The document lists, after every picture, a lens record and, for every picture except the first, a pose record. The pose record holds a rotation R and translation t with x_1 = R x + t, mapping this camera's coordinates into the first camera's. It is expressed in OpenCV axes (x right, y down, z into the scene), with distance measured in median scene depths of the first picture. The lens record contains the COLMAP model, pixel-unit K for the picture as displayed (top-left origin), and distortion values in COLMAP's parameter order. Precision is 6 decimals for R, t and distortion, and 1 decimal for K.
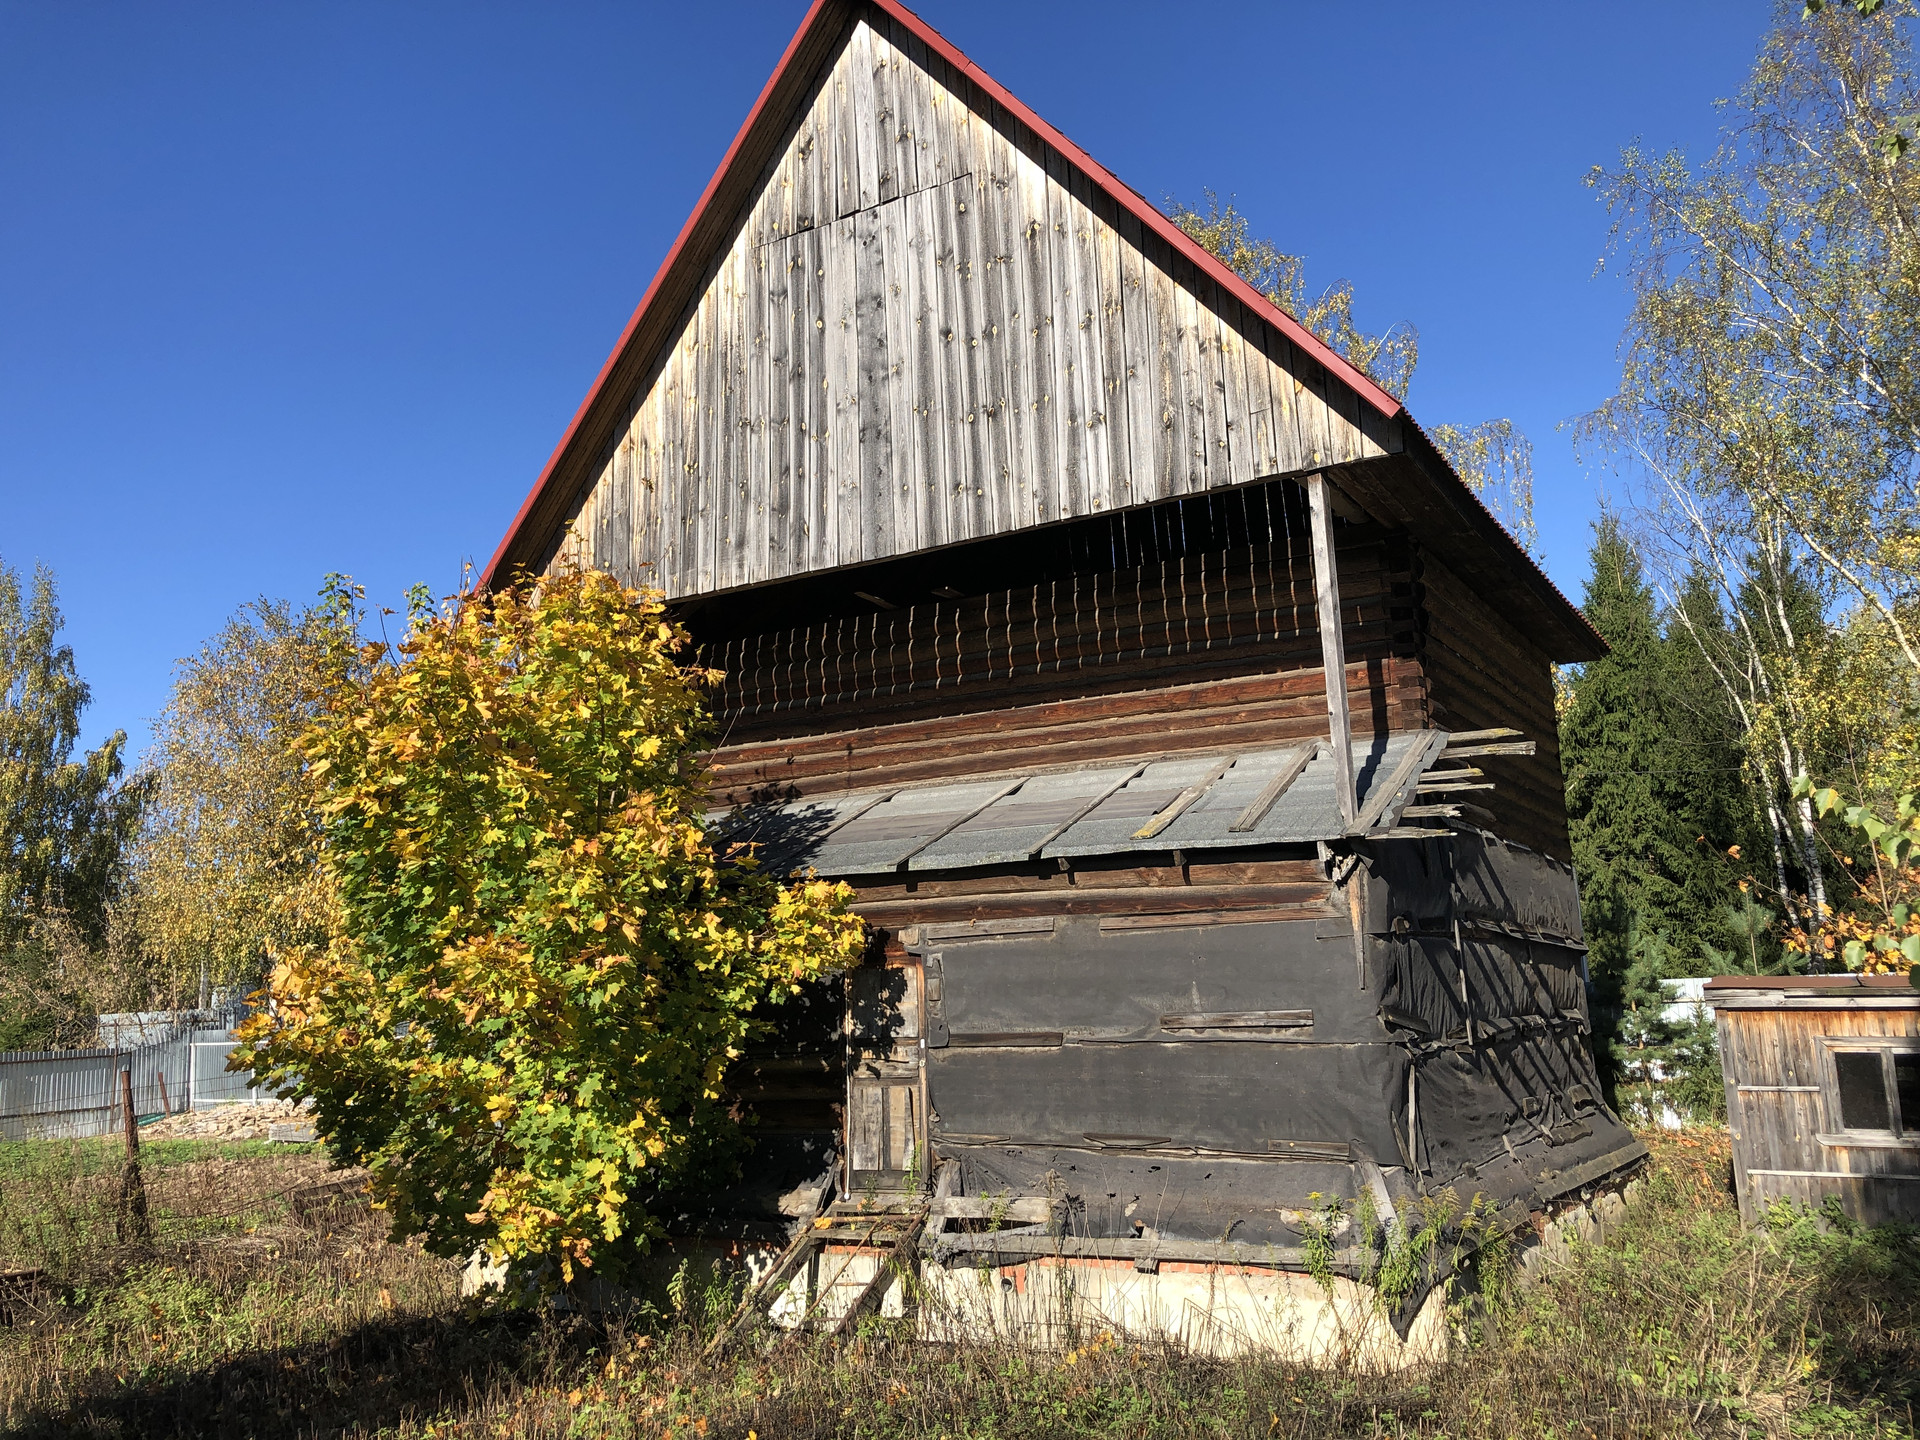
lens RADIAL K [[1528.9, 0, 960.0], [0, 1528.9, 720.0], [0, 0, 1]] dist [0.110027, -0.002153]
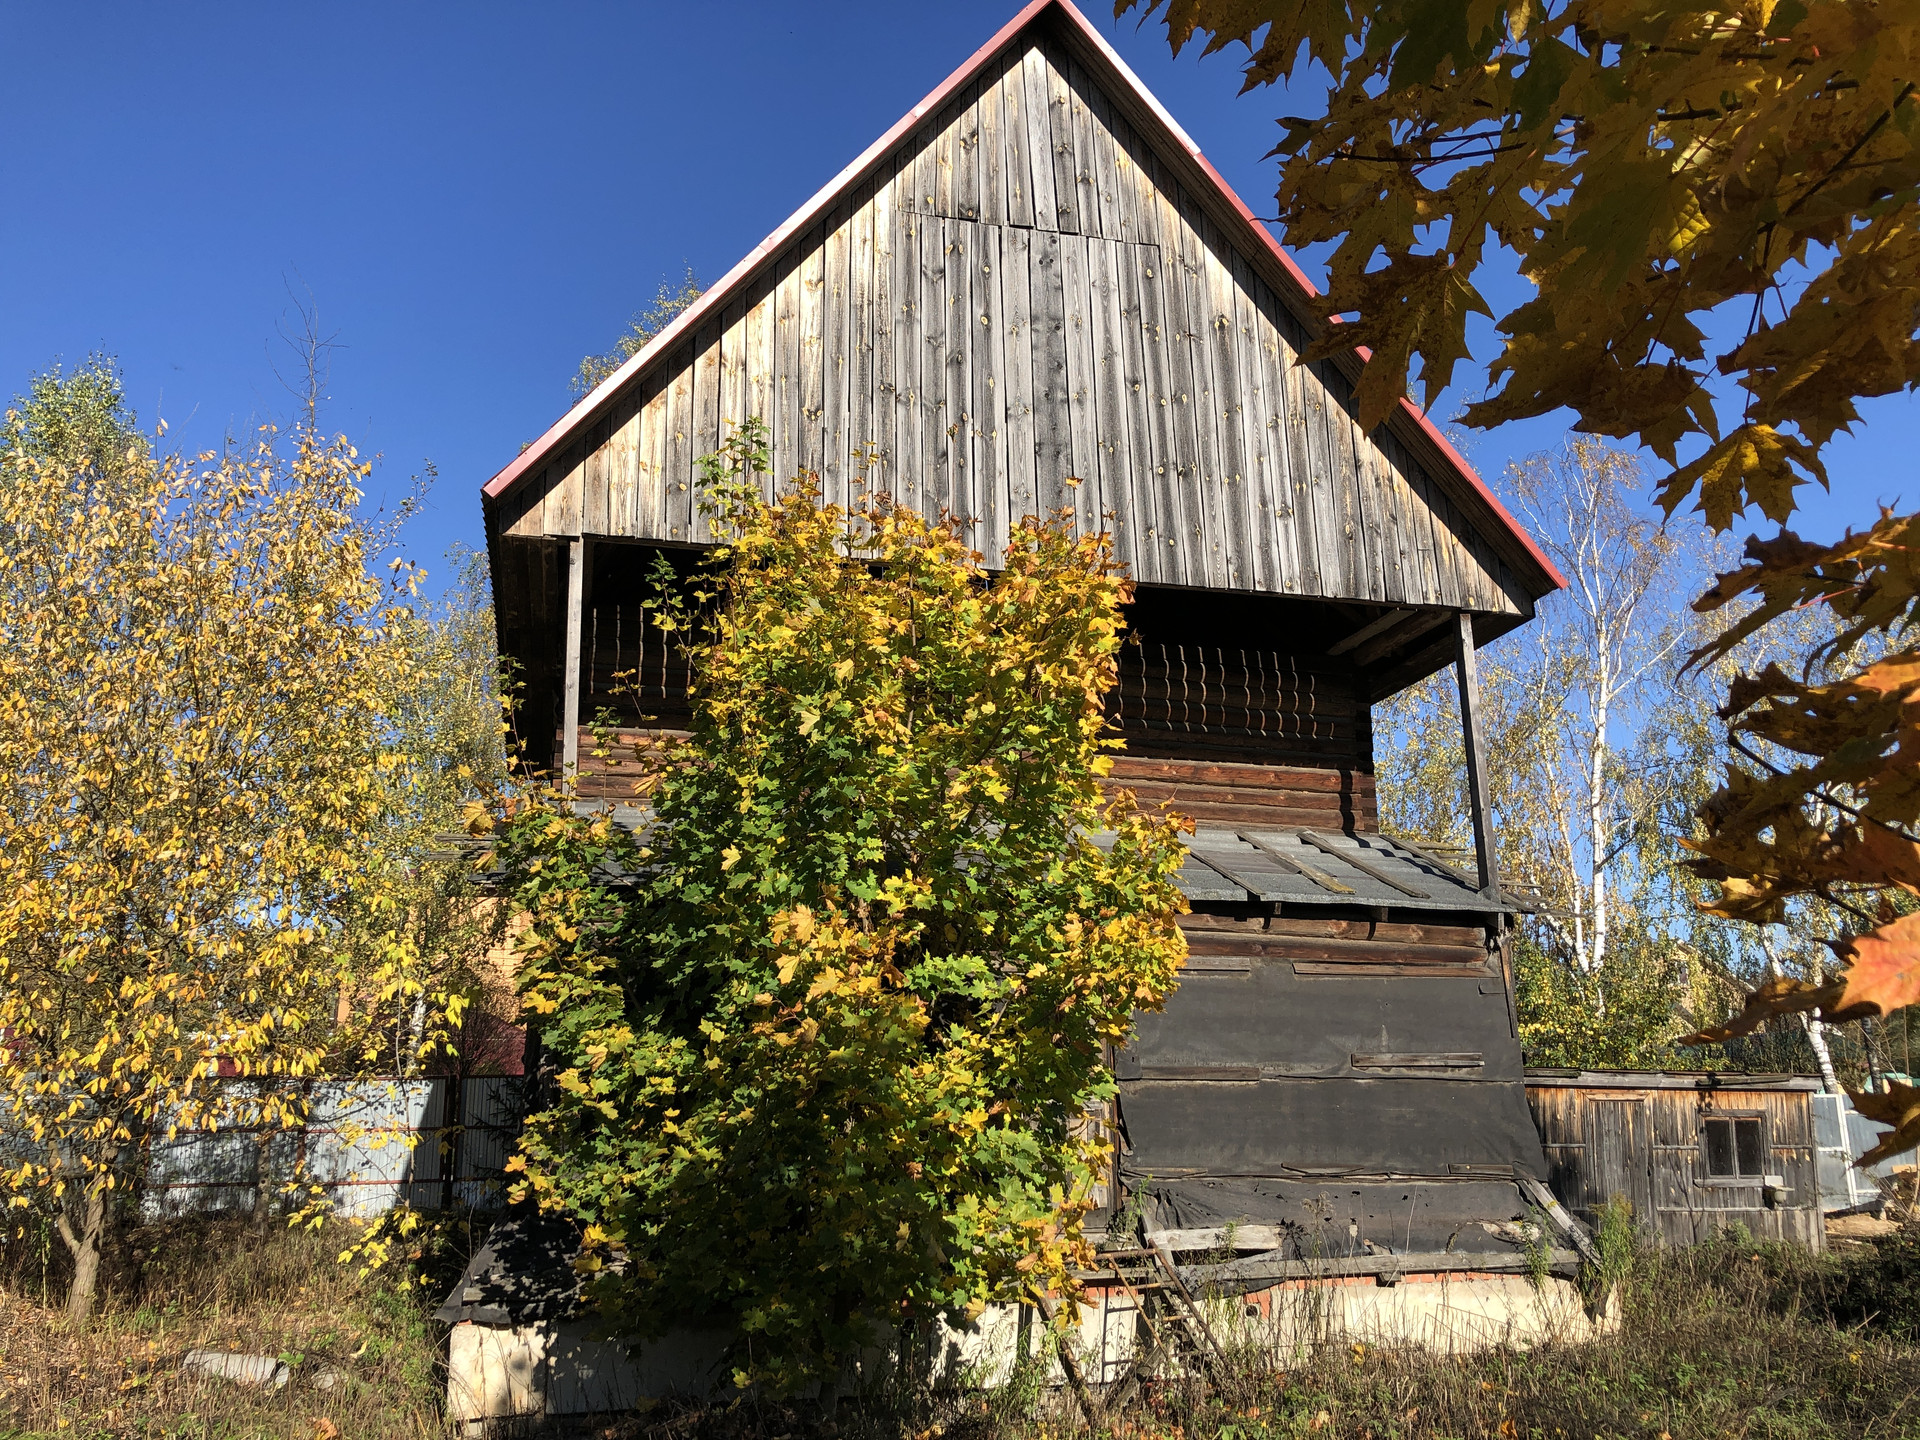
lens RADIAL K [[1575.7, 0, 960.0], [0, 1575.7, 720.0], [0, 0, 1]] dist [0.083756, 0.009697]
pose [[0.700647, 0.200666, 0.684710, -0.827910], [-0.141307, 0.979655, -0.142508, 0.147182], [-0.699376, 0.003094, 0.714748, 0.351404]]
